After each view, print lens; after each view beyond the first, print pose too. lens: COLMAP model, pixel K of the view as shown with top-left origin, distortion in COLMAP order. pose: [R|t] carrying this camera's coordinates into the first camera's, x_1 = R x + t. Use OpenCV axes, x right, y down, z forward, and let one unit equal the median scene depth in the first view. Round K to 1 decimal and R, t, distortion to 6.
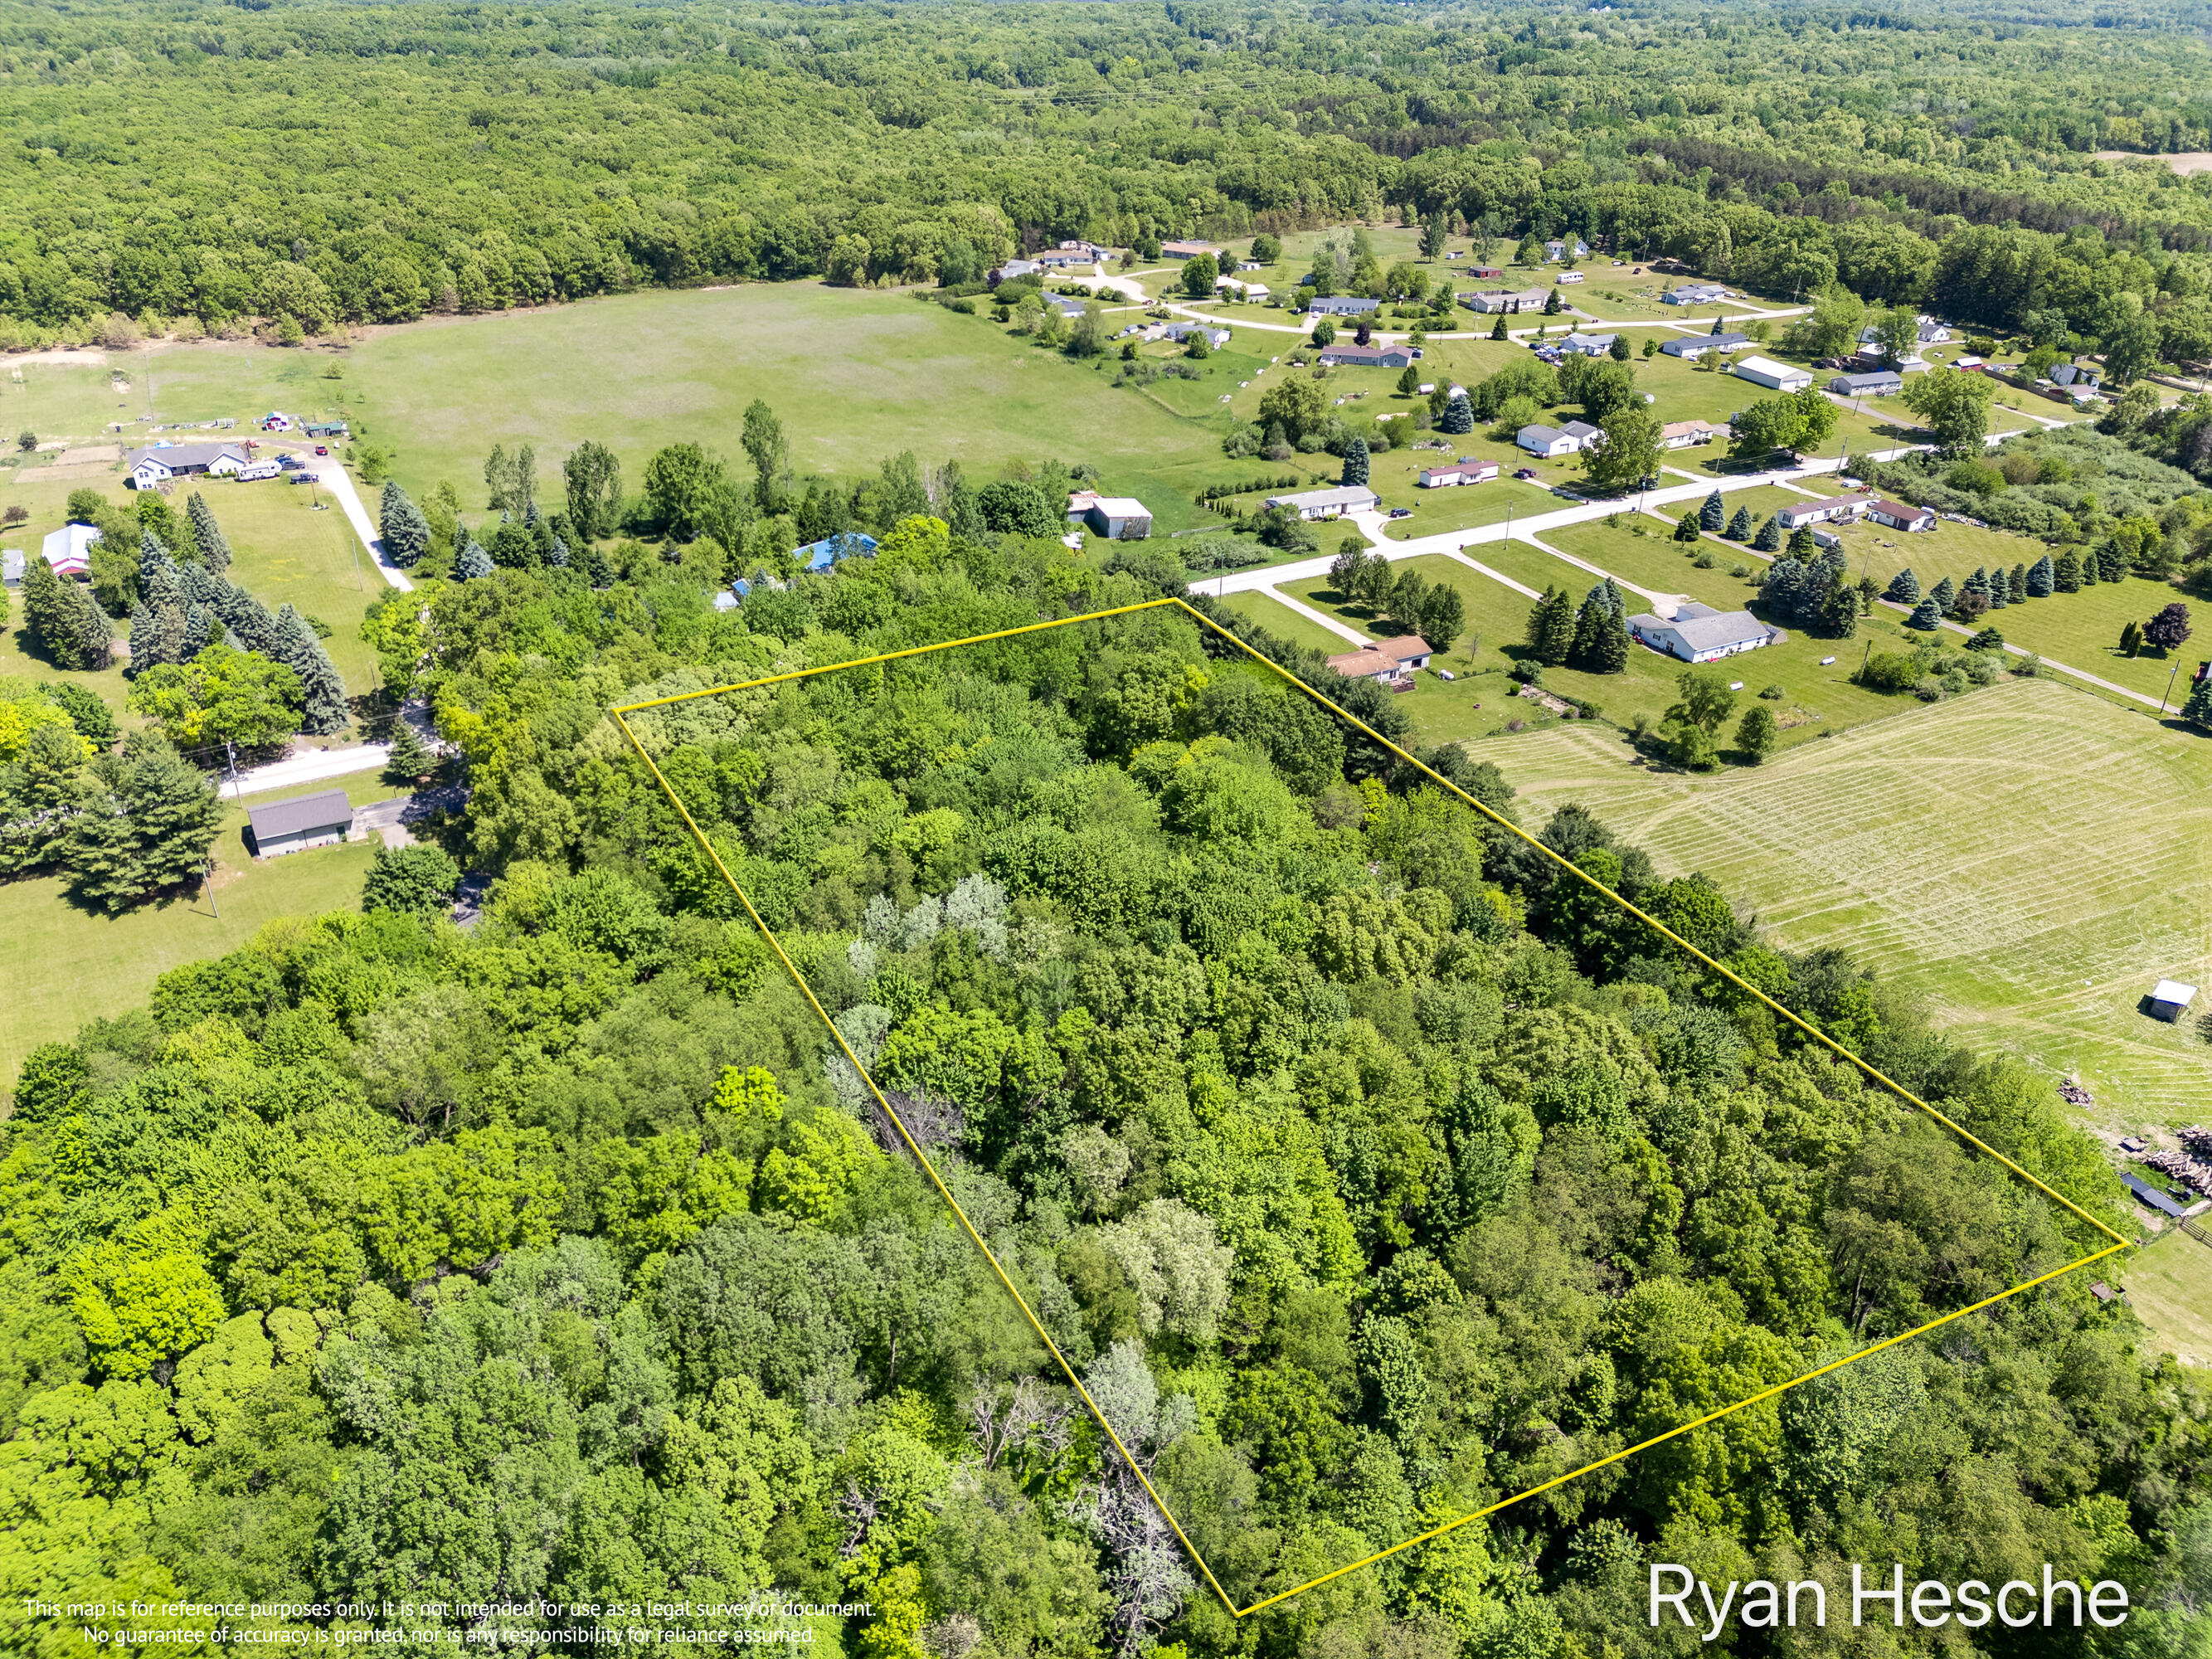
lens RADIAL K [[1608.3, 0, 1106.0], [0, 1608.3, 829.5], [0, 0, 1]] dist [0.115368, -0.093781]
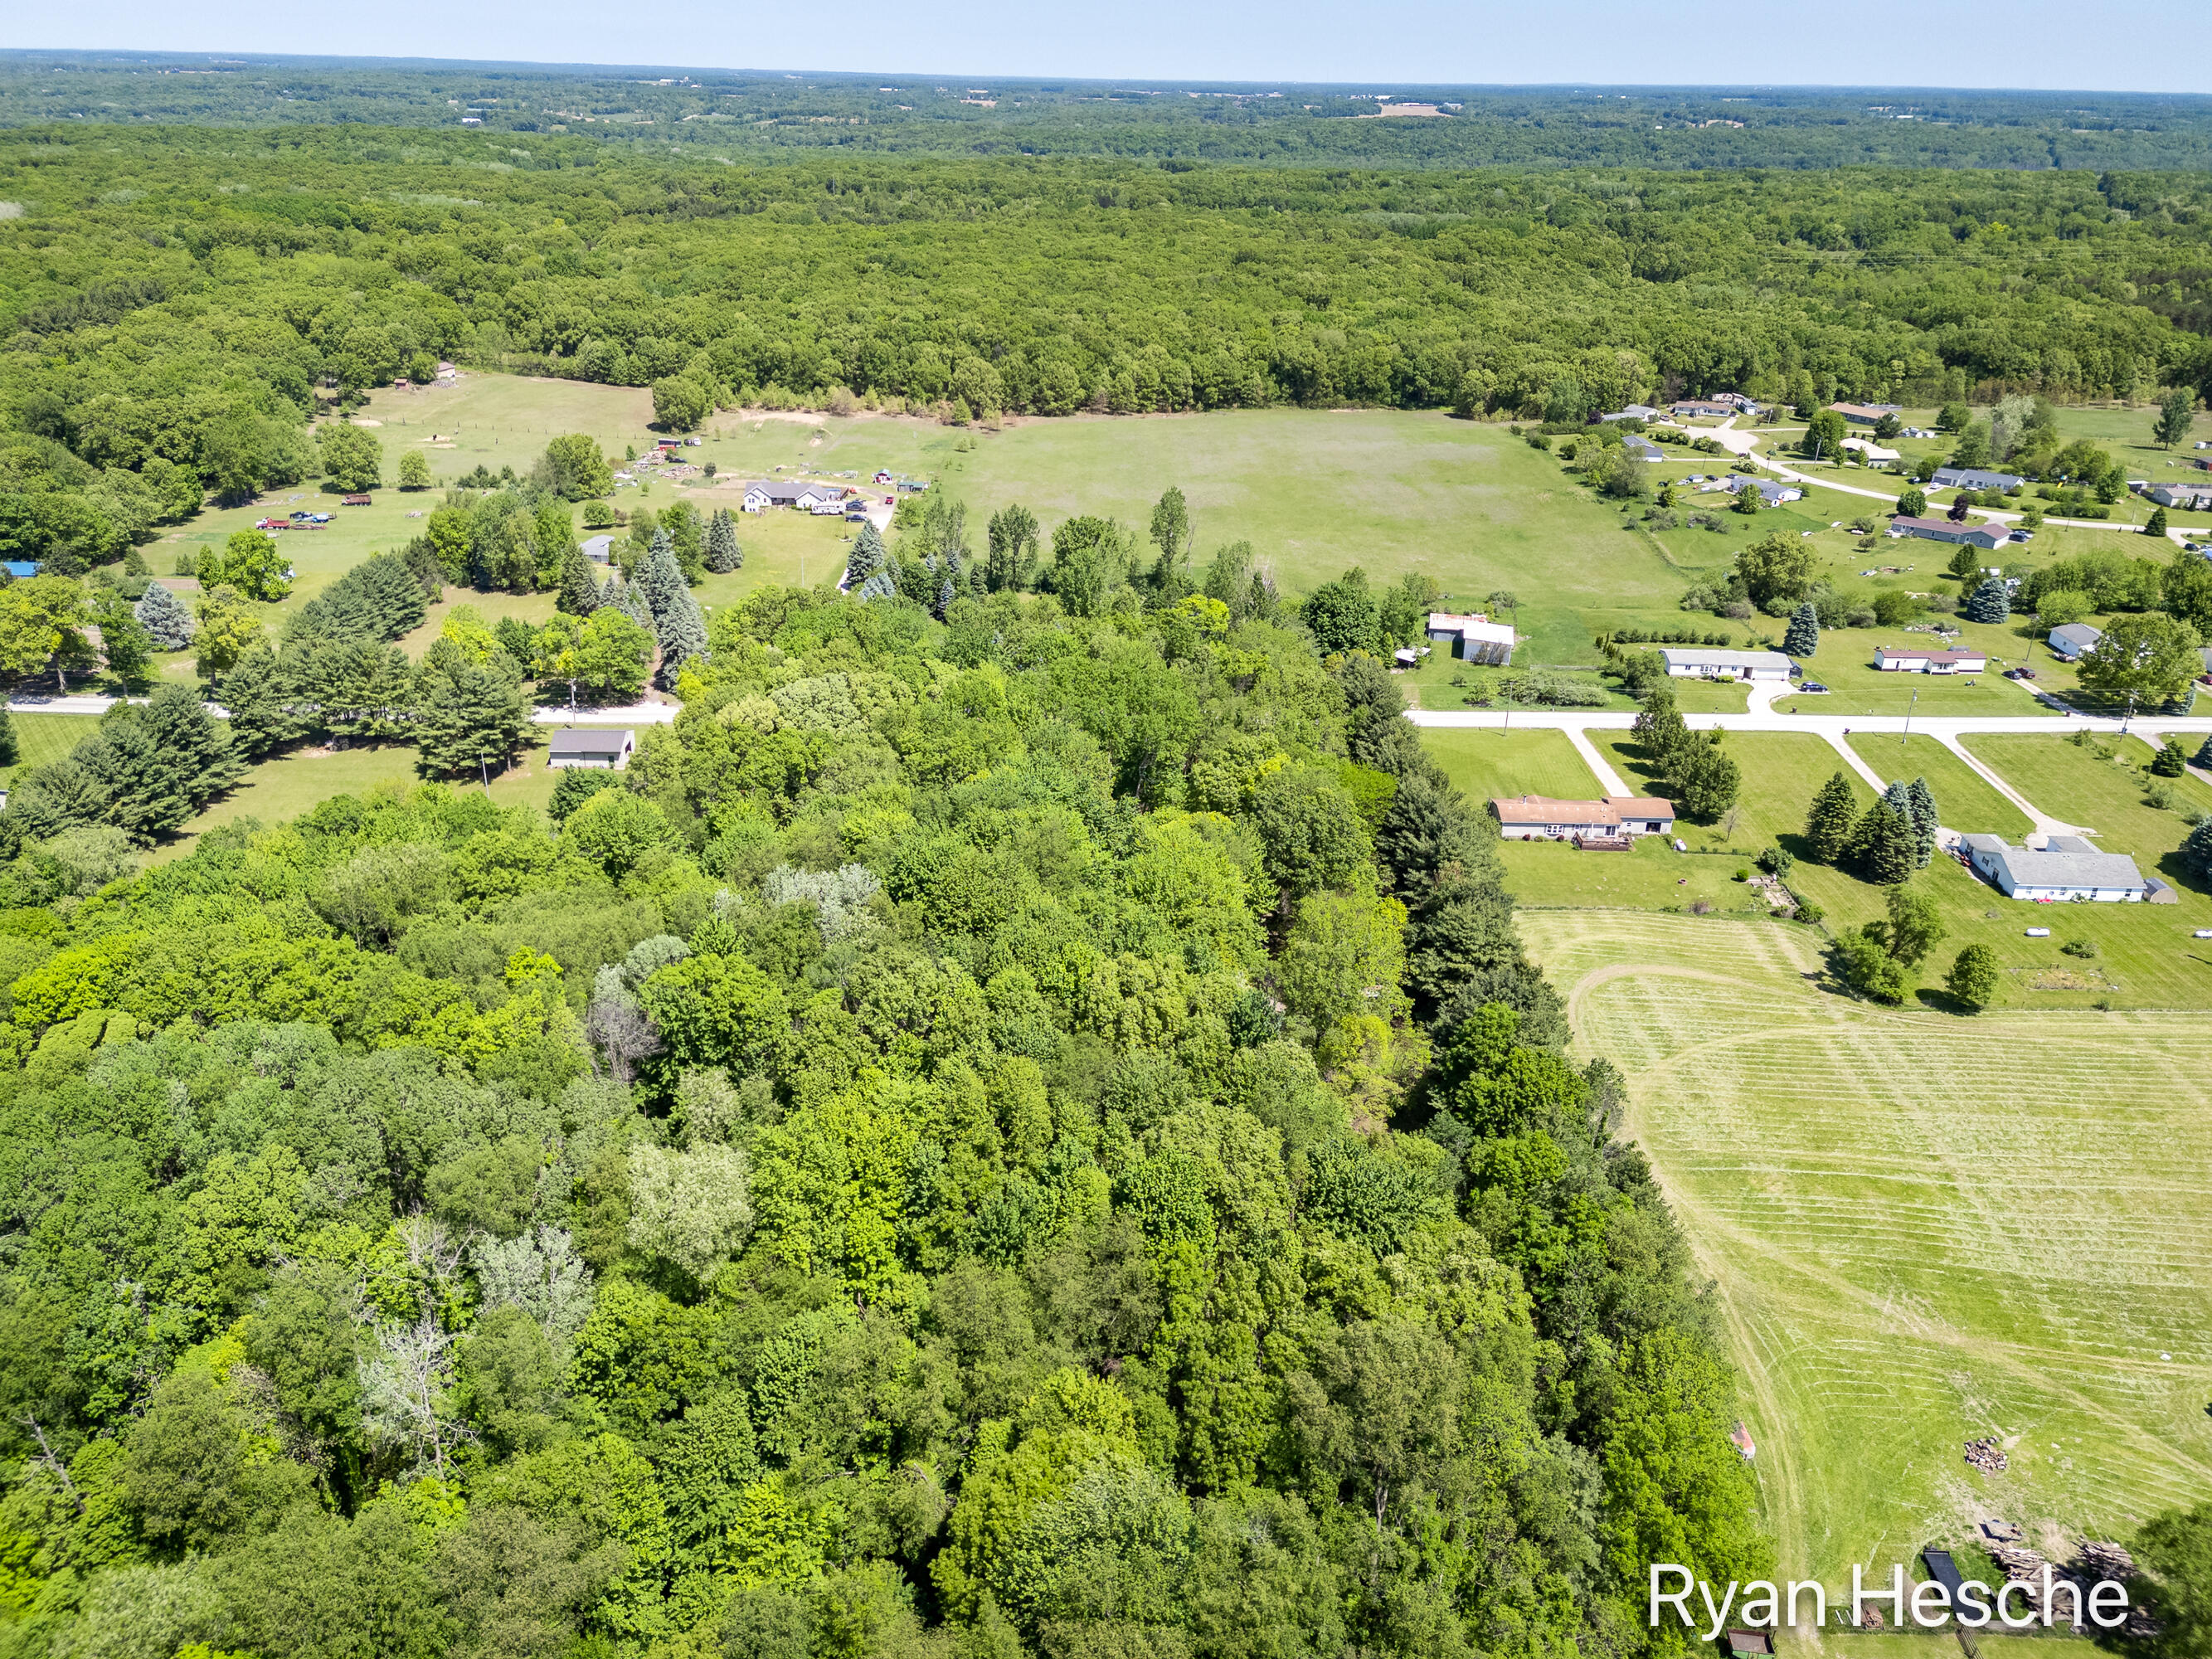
lens RADIAL K [[1611.1, 0, 1106.0], [0, 1611.1, 829.5], [0, 0, 1]] dist [0.084677, -0.048654]
pose [[0.872915, 0.203149, -0.443564, 0.222890], [-0.239208, 0.970614, -0.026217, -0.002756], [0.425204, 0.128989, 0.895859, 0.034973]]
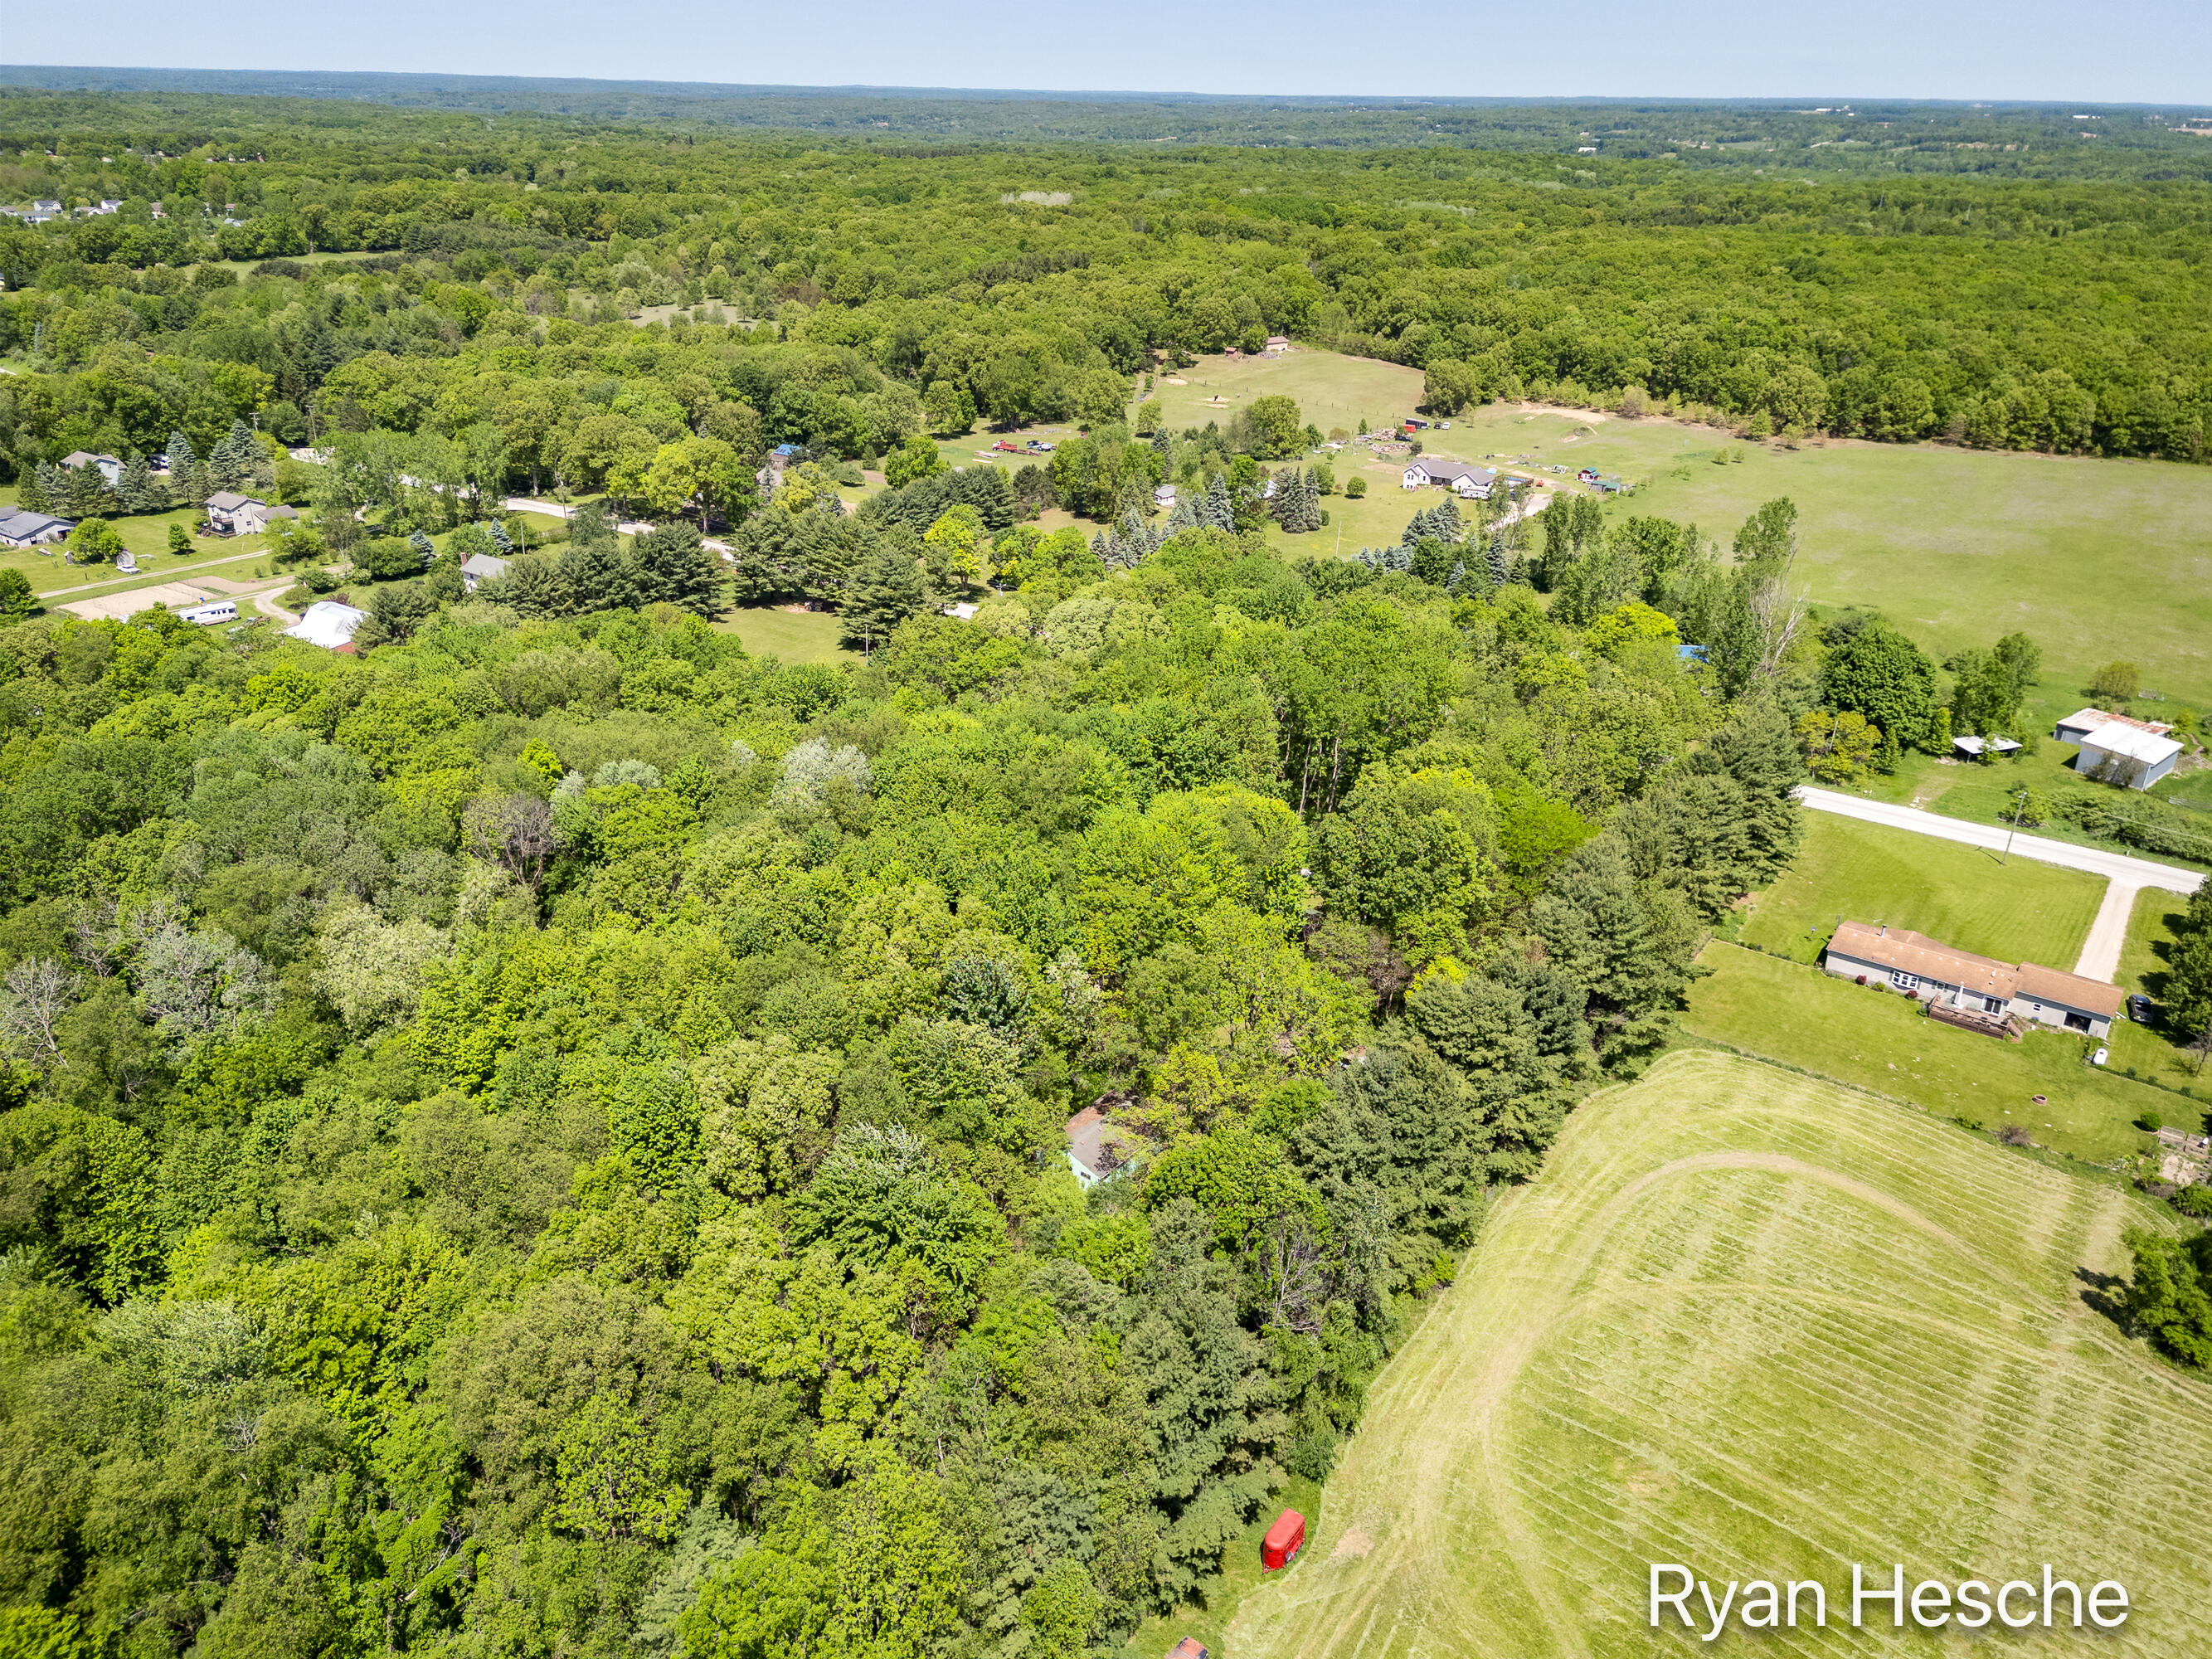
lens RADIAL K [[1611.1, 0, 1106.0], [0, 1611.1, 829.5], [0, 0, 1]] dist [0.084677, -0.048654]
pose [[0.421970, 0.366336, -0.829301, 0.355297], [-0.449256, 0.879013, 0.159703, -0.067238], [0.787471, 0.305179, 0.535496, 0.233996]]
